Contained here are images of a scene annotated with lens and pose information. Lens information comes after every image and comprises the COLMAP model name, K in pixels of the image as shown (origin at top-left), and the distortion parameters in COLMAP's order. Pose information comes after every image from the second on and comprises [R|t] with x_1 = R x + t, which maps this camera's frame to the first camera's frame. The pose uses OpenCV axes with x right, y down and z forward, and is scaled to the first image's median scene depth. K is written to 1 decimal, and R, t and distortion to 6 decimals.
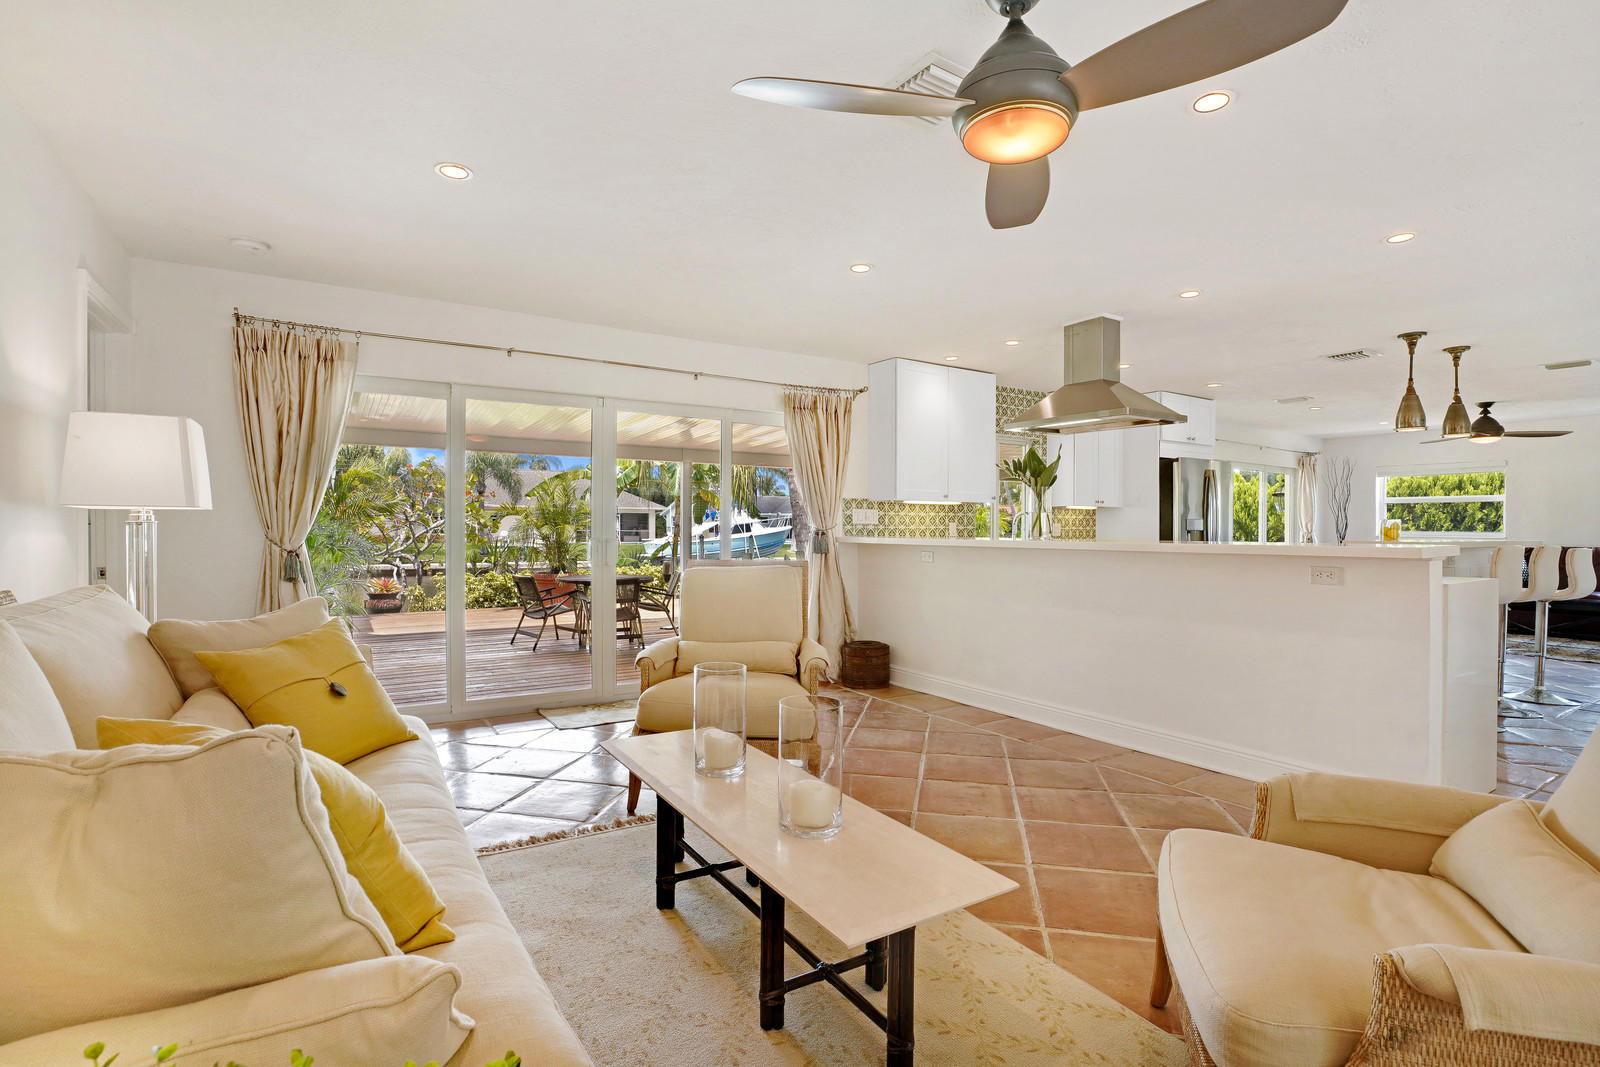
lens RADIAL K [[744.0, 0, 808.2], [0, 744.0, 540.8], [0, 0, 1]] dist [-0.000758, 0.001462]
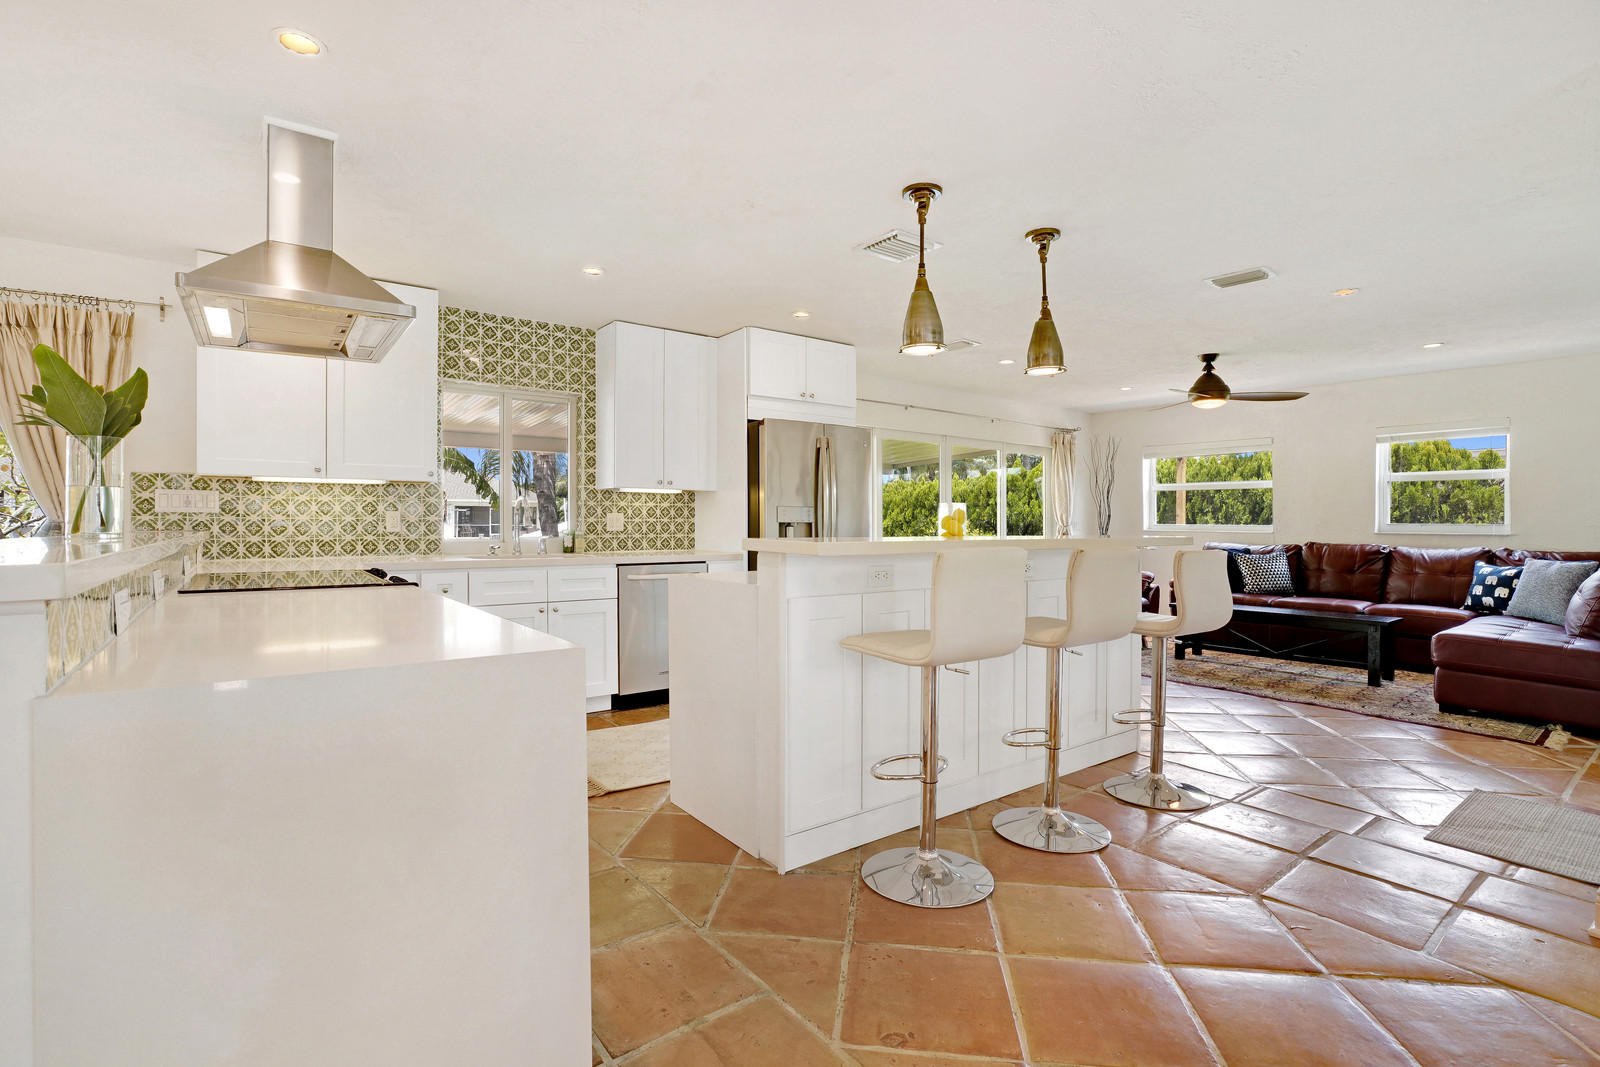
lens RADIAL K [[744.0, 0, 792.7], [0, 744.0, 521.0], [0, 0, 1]] dist [-0.000758, 0.001462]
pose [[0.997387, -0.001991, 0.072221, 0.435045], [0.003410, 0.999803, -0.019539, -0.001883], [-0.072168, 0.019734, 0.997197, 0.276813]]
